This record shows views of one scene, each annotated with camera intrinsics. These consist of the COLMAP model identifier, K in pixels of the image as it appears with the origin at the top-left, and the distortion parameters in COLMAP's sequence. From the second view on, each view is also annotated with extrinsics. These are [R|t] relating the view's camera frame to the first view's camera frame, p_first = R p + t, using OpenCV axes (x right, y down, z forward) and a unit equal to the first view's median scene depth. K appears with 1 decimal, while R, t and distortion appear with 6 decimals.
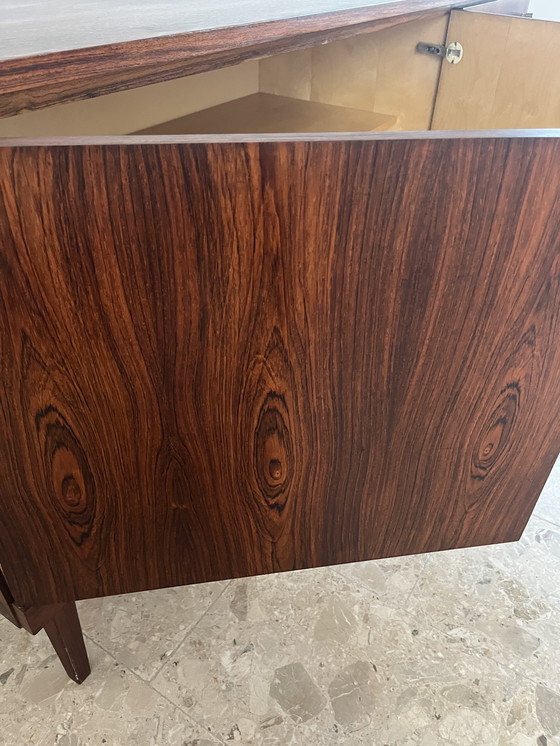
lens RADIAL K [[589.6, 0, 278.6], [0, 589.6, 353.6], [0, 0, 1]] dist [0.077474, -0.128730]
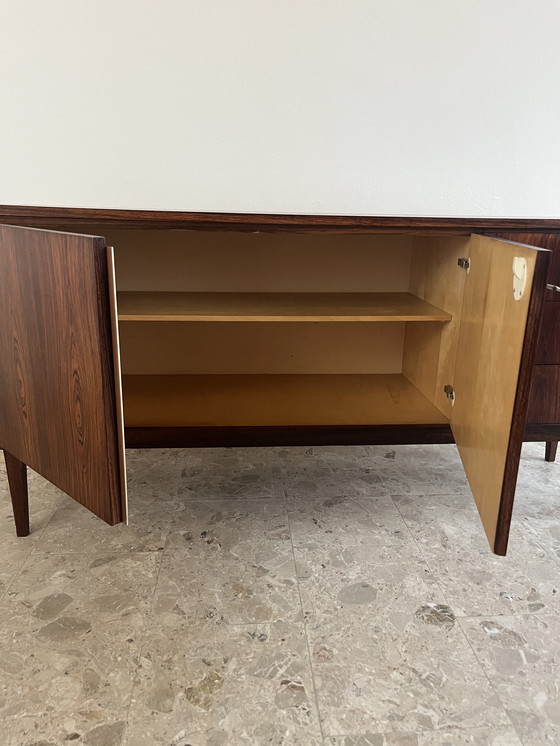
lens RADIAL K [[565.7, 0, 278.9], [0, 565.7, 367.8], [0, 0, 1]] dist [0.068865, -0.104848]
pose [[0.607639, 0.217238, -0.763926, 1.251252], [-0.466910, 0.875802, -0.122336, -0.026528], [0.642472, 0.431021, 0.633601, 0.213101]]
